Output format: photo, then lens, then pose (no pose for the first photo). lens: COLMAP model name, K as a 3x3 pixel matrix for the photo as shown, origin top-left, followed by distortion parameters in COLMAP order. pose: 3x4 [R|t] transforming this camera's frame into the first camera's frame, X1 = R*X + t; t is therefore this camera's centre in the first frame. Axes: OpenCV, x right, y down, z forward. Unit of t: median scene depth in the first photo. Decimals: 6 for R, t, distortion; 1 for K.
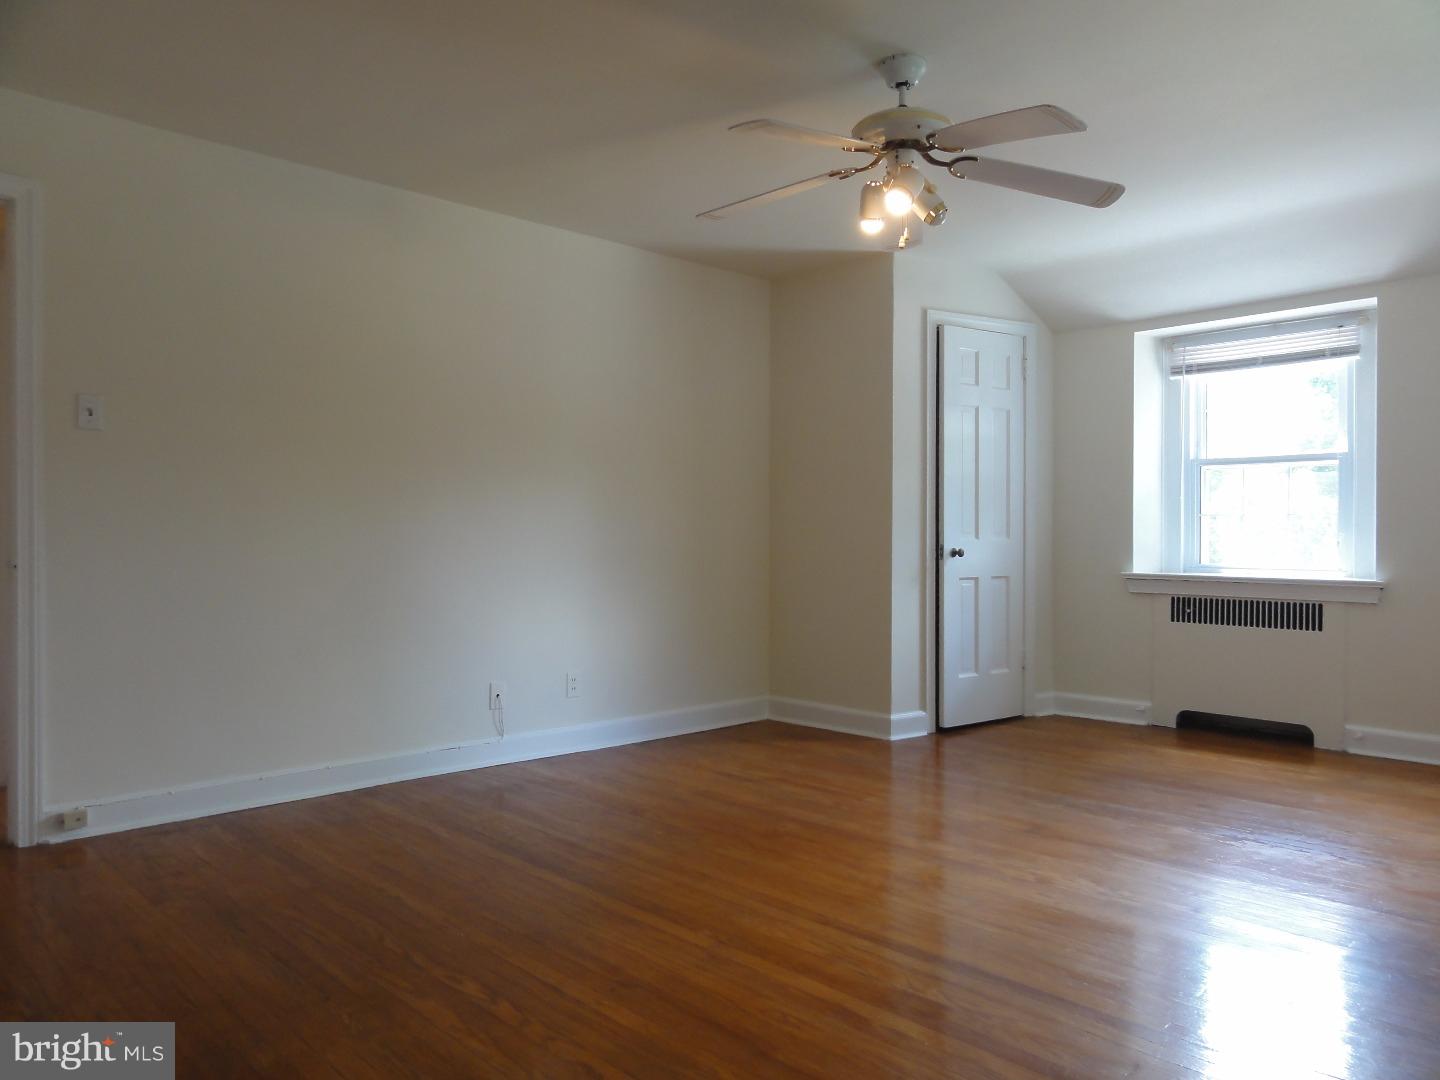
lens RADIAL K [[1022.5, 0, 722.7], [0, 1022.5, 531.0], [0, 0, 1]] dist [0.009709, 0.000567]
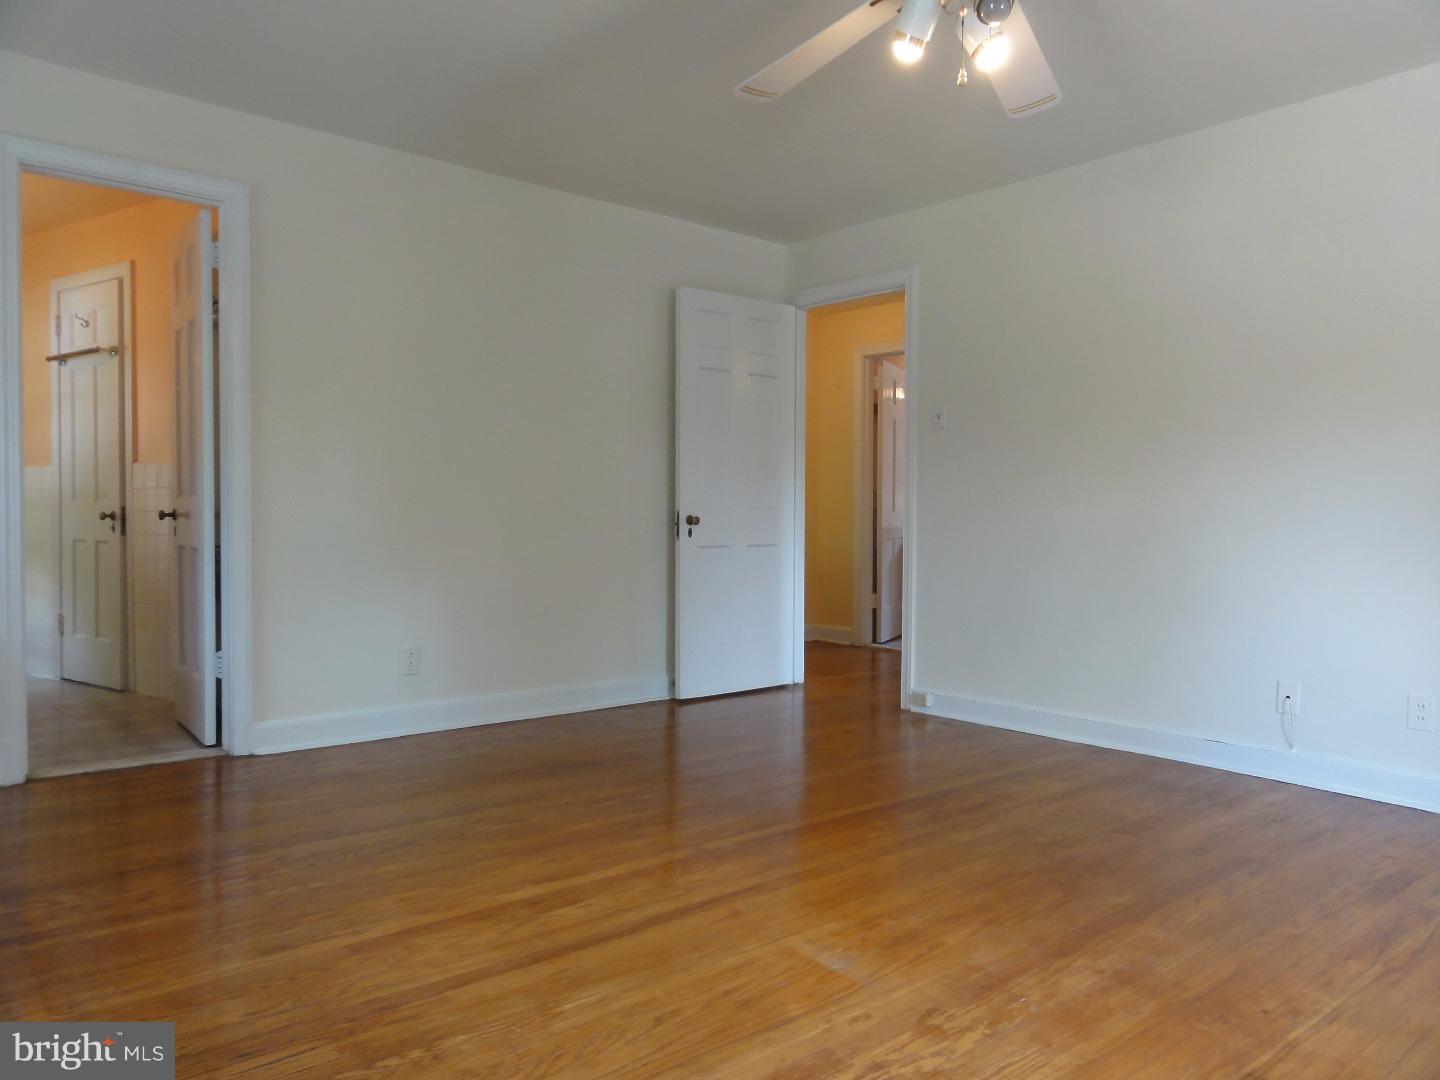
lens RADIAL K [[1022.5, 0, 722.7], [0, 1022.5, 531.0], [0, 0, 1]] dist [0.009709, 0.000567]
pose [[-0.068638, 0.013834, -0.997546, 0.959362], [0.007443, 0.999883, 0.013354, 0.019185], [0.997614, -0.006508, -0.068733, 0.917333]]
